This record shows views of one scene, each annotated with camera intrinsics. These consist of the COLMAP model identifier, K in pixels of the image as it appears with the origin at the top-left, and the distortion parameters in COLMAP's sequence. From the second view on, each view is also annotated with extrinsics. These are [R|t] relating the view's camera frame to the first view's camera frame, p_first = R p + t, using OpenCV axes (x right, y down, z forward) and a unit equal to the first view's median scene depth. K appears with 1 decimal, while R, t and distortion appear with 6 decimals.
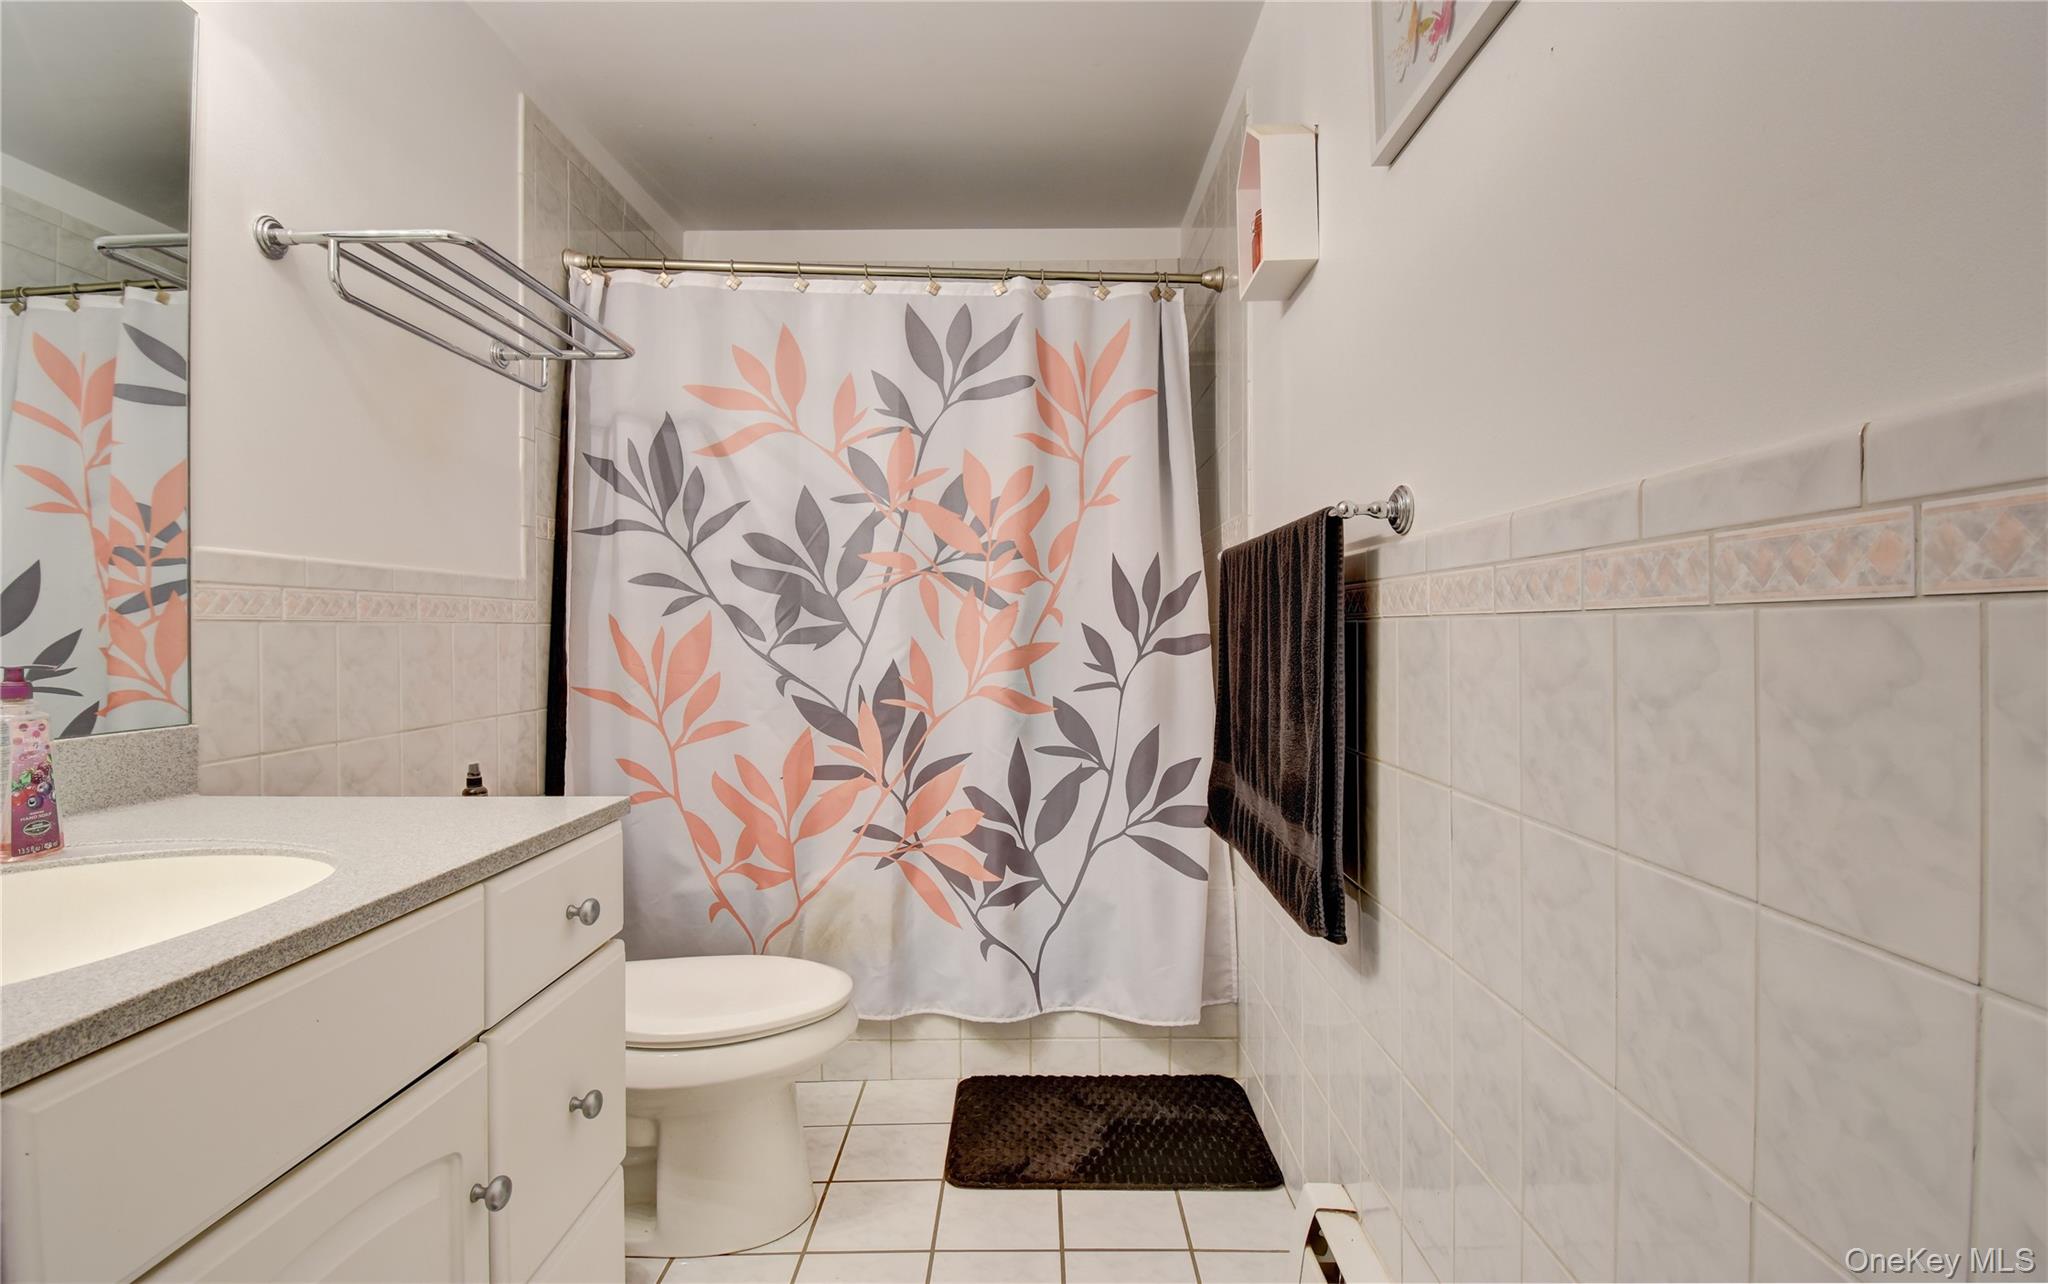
lens RADIAL K [[1040.4, 0, 1027.5], [0, 1040.4, 642.2], [0, 0, 1]] dist [0.000648, -0.000713]
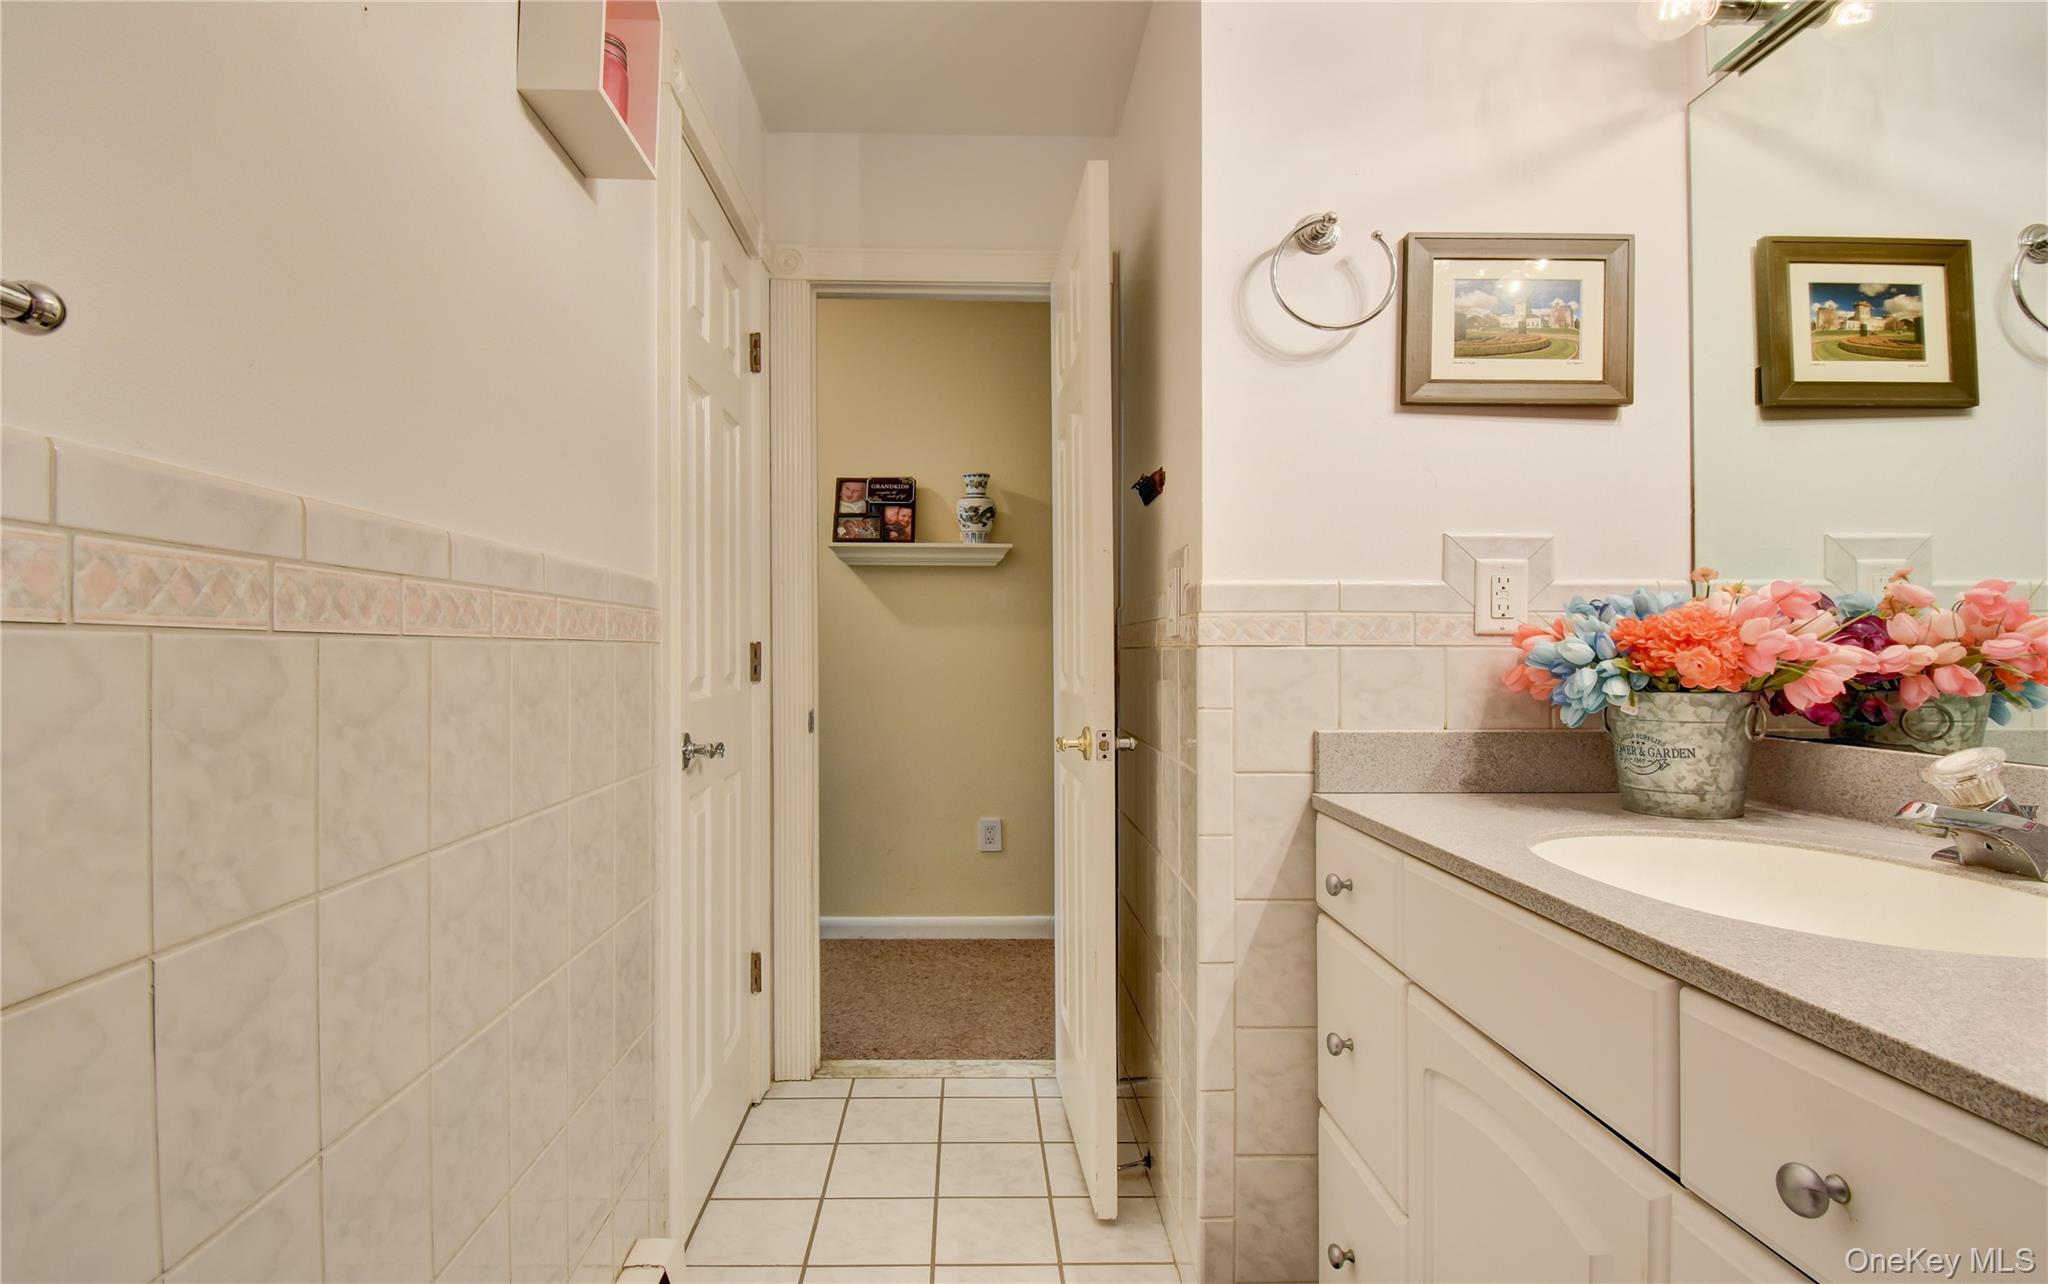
lens RADIAL K [[1040.4, 0, 1021.1], [0, 1040.4, 646.3], [0, 0, 1]] dist [0.000648, -0.000713]
pose [[-0.999166, 0.005624, -0.040442, -0.027674], [0.005508, 0.999980, 0.003000, -0.019478], [0.040458, 0.002775, -0.999177, 1.984746]]
